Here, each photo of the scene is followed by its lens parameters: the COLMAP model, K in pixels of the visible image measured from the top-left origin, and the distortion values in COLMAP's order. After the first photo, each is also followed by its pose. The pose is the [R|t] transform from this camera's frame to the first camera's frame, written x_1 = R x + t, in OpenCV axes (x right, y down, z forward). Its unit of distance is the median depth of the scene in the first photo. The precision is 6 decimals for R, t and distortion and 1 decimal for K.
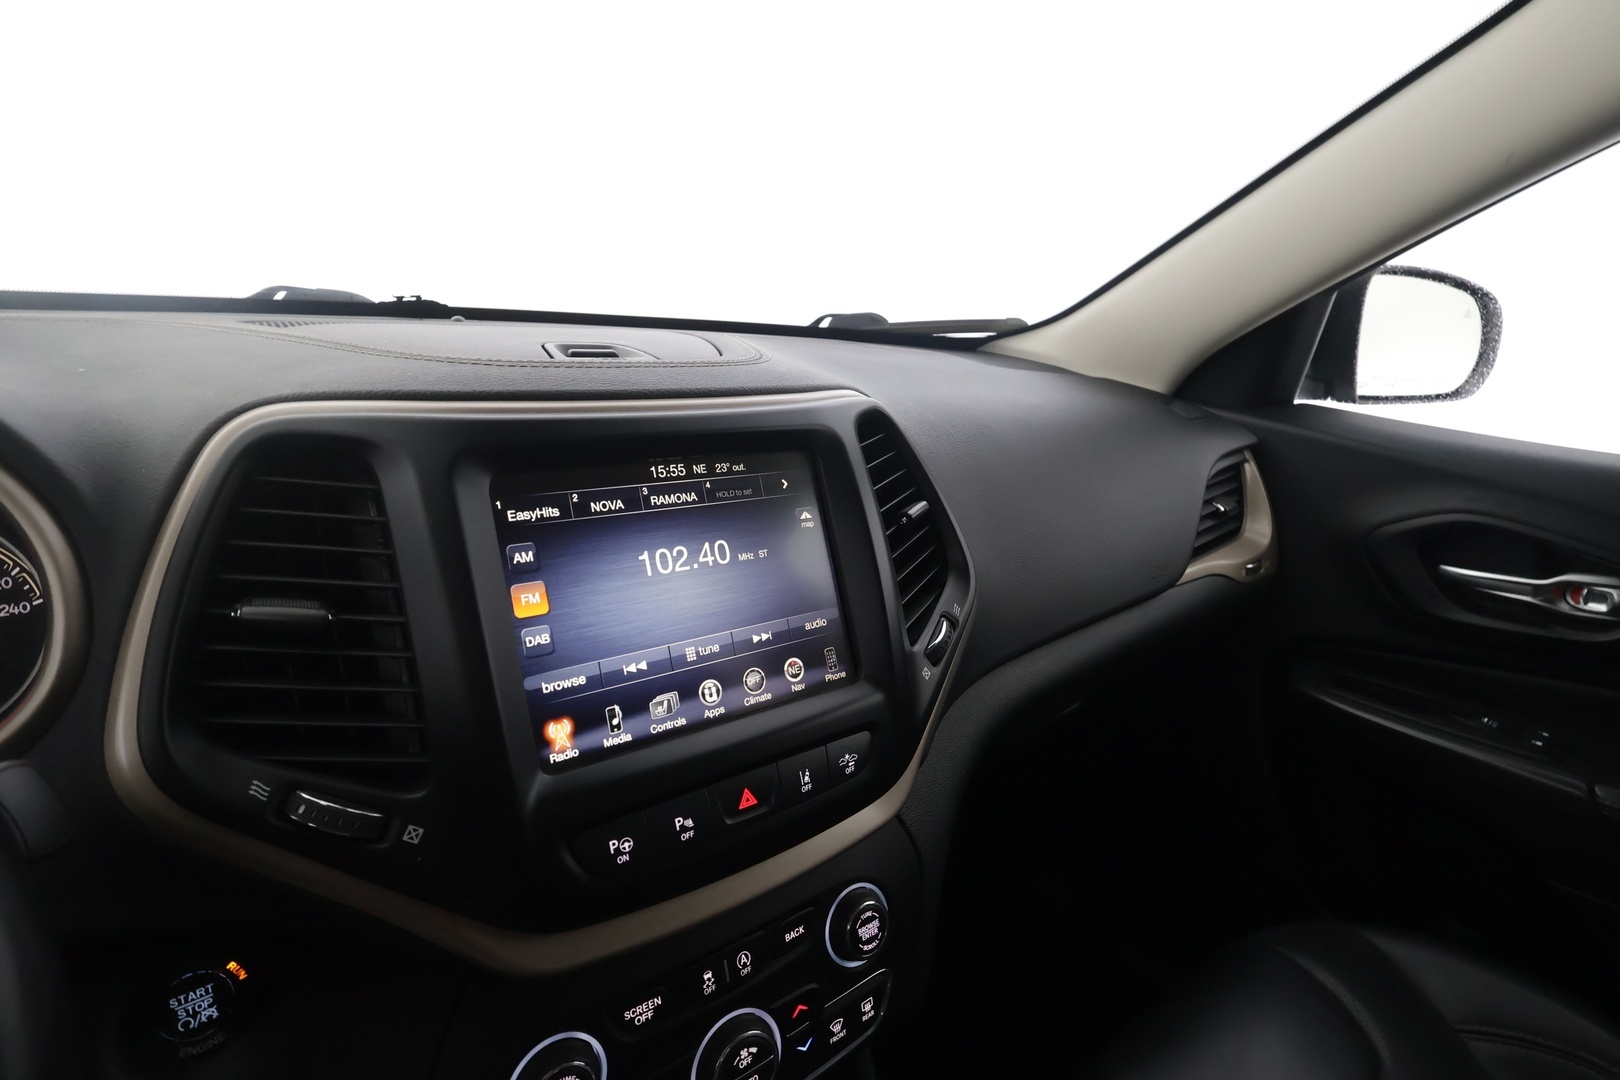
lens RADIAL K [[763.3, 0, 807.3], [0, 763.3, 542.5], [0, 0, 1]] dist [-0.000115, 0.001530]
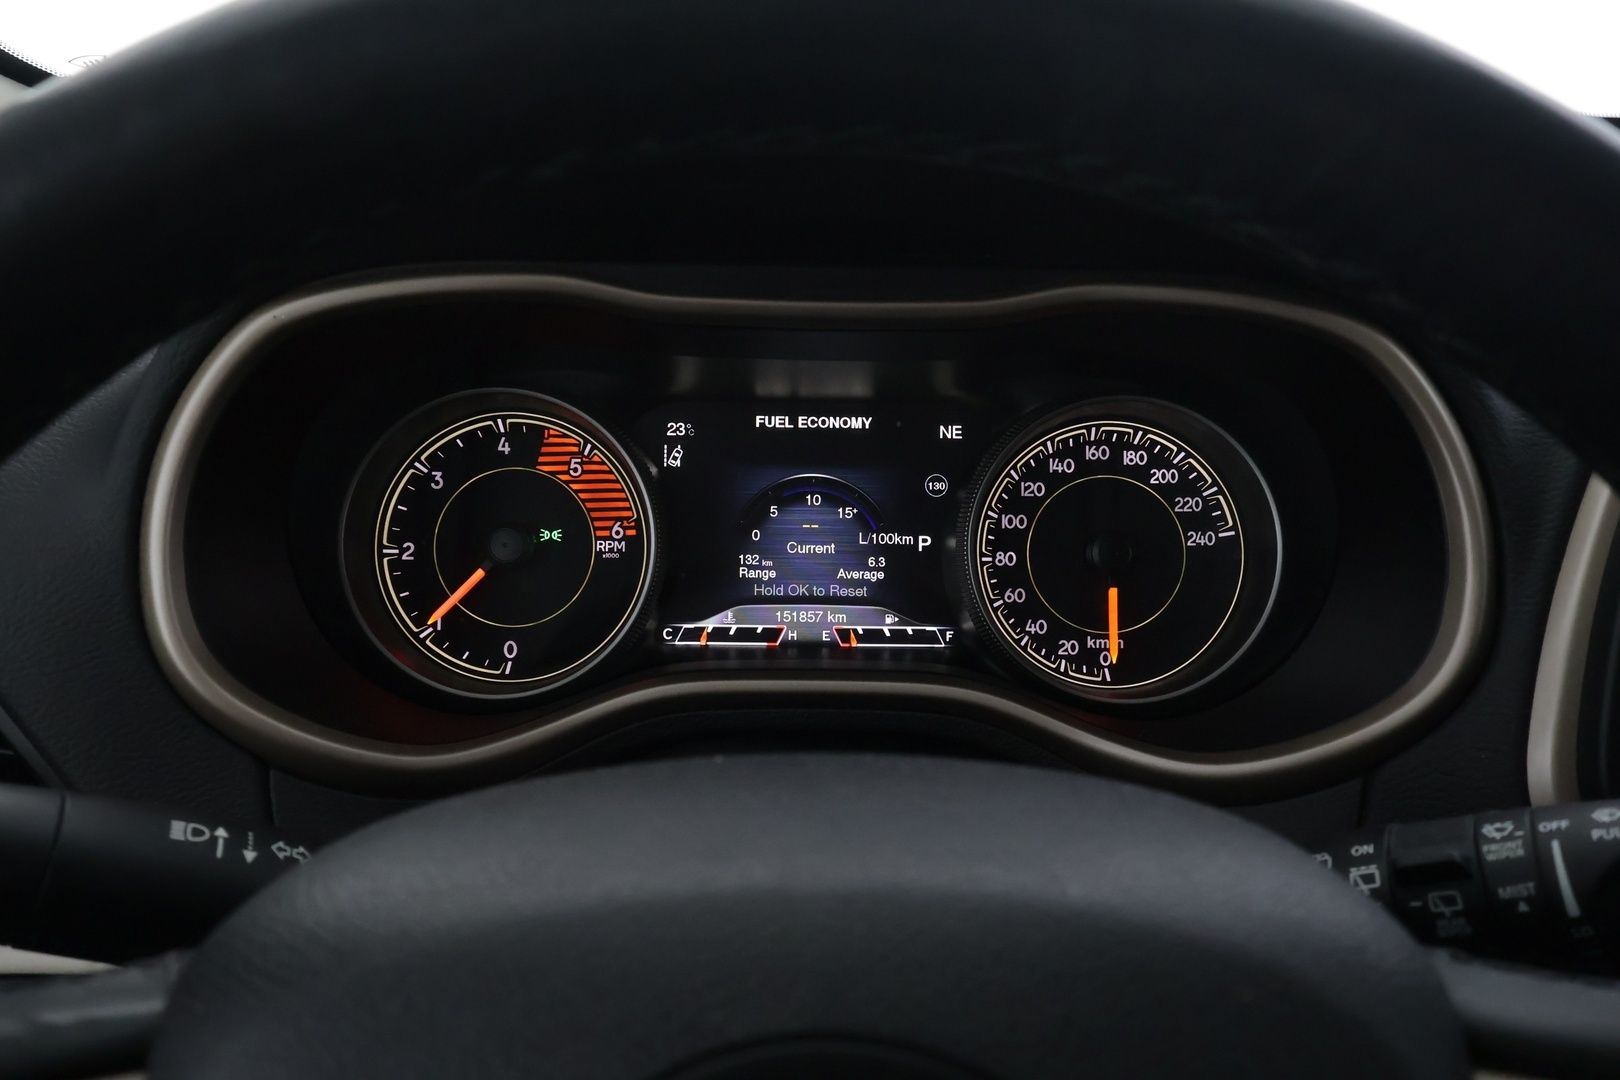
lens RADIAL K [[1265.0, 0, 808.7], [0, 1265.0, 544.9], [0, 0, 1]] dist [0.002241, 0.000782]
pose [[0.817914, 0.168639, -0.550071, -0.593767], [-0.143718, 0.985655, 0.088480, 0.032888], [0.557102, 0.006686, 0.830417, -0.278049]]
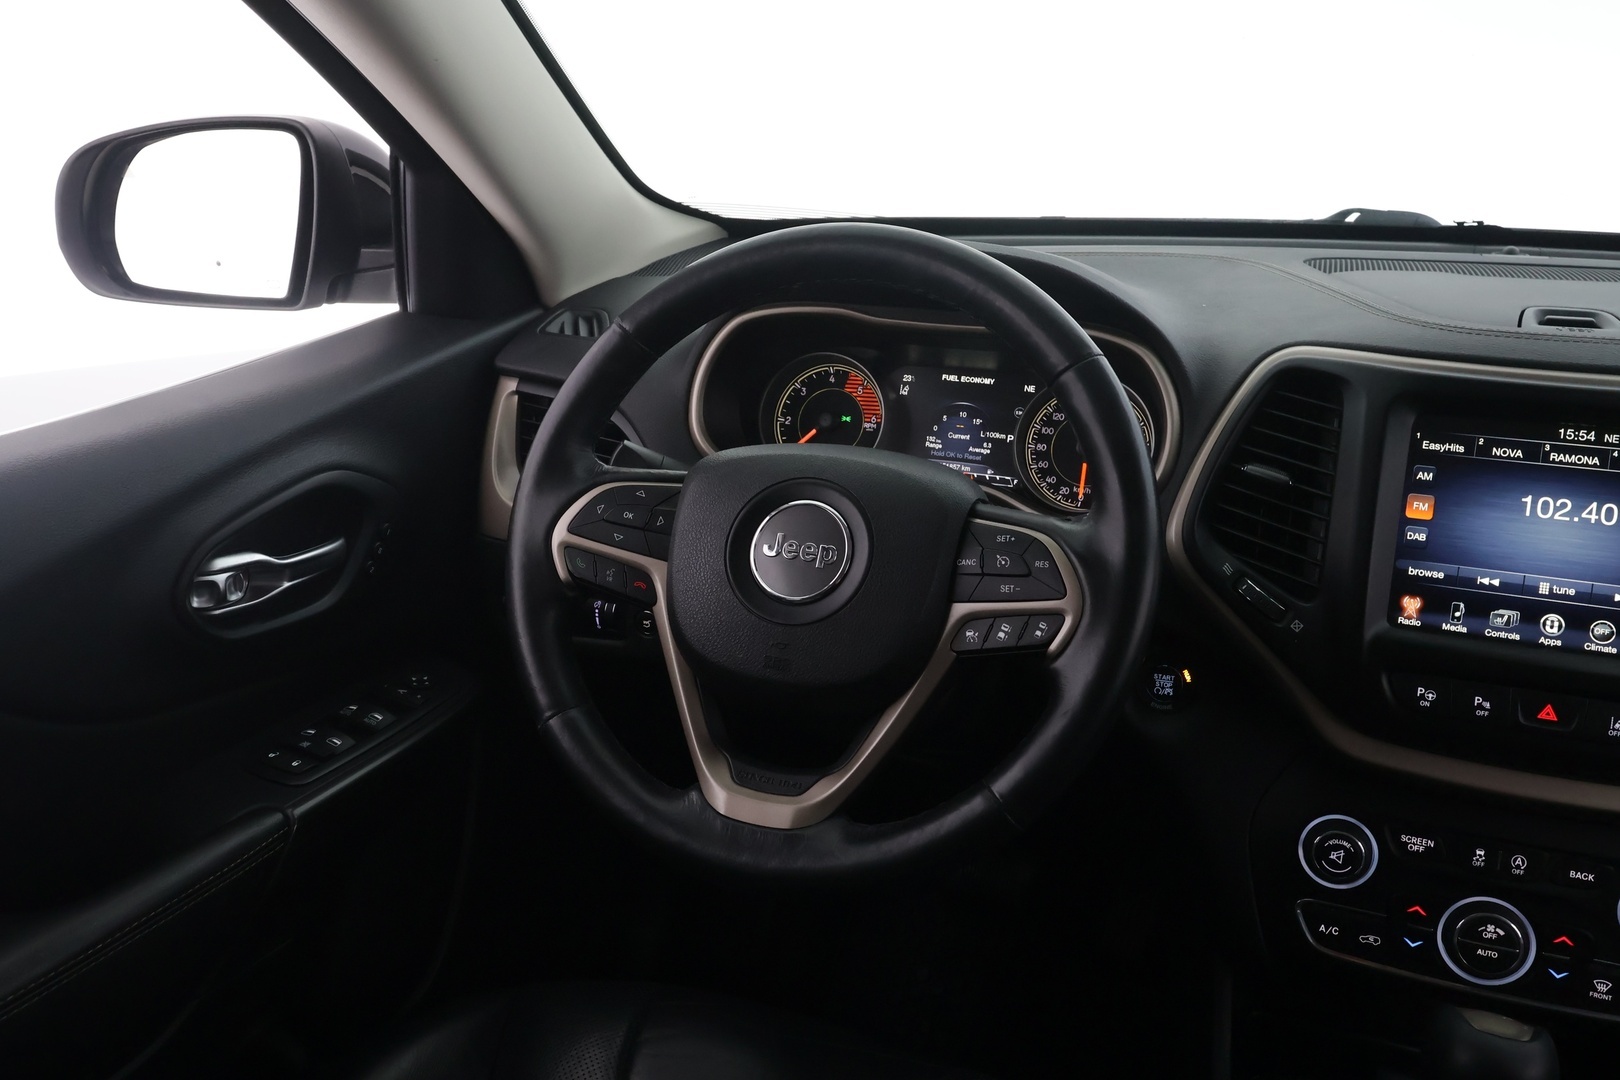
lens RADIAL K [[1265.0, 0, 810.9], [0, 1265.0, 545.5], [0, 0, 1]] dist [0.002241, 0.000782]
pose [[0.538368, 0.245867, -0.806046, 0.773839], [-0.222299, 0.964048, 0.145586, 0.046530], [0.812861, 0.100805, 0.573668, -1.024139]]
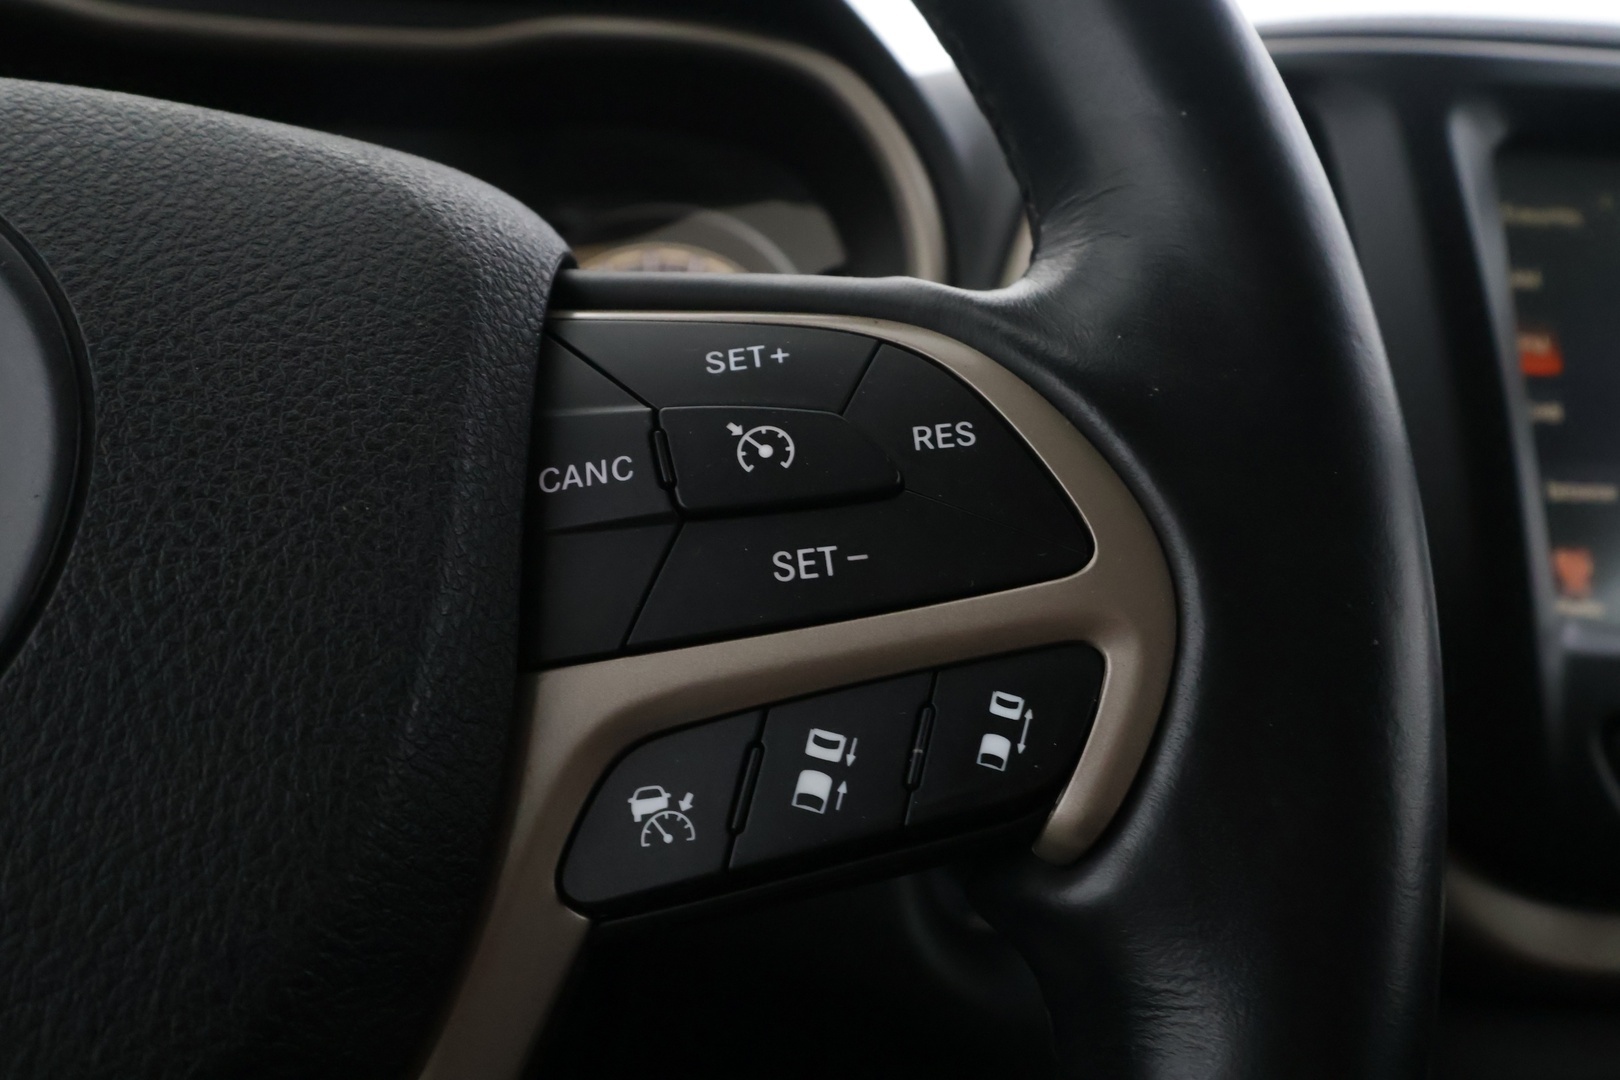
lens RADIAL K [[1265.0, 0, 806.2], [0, 1265.0, 545.7], [0, 0, 1]] dist [0.002241, 0.000782]
pose [[0.876937, 0.087262, -0.472616, -0.328673], [-0.139197, 0.987345, -0.075980, 0.329370], [0.460005, 0.132417, 0.877987, -0.098575]]
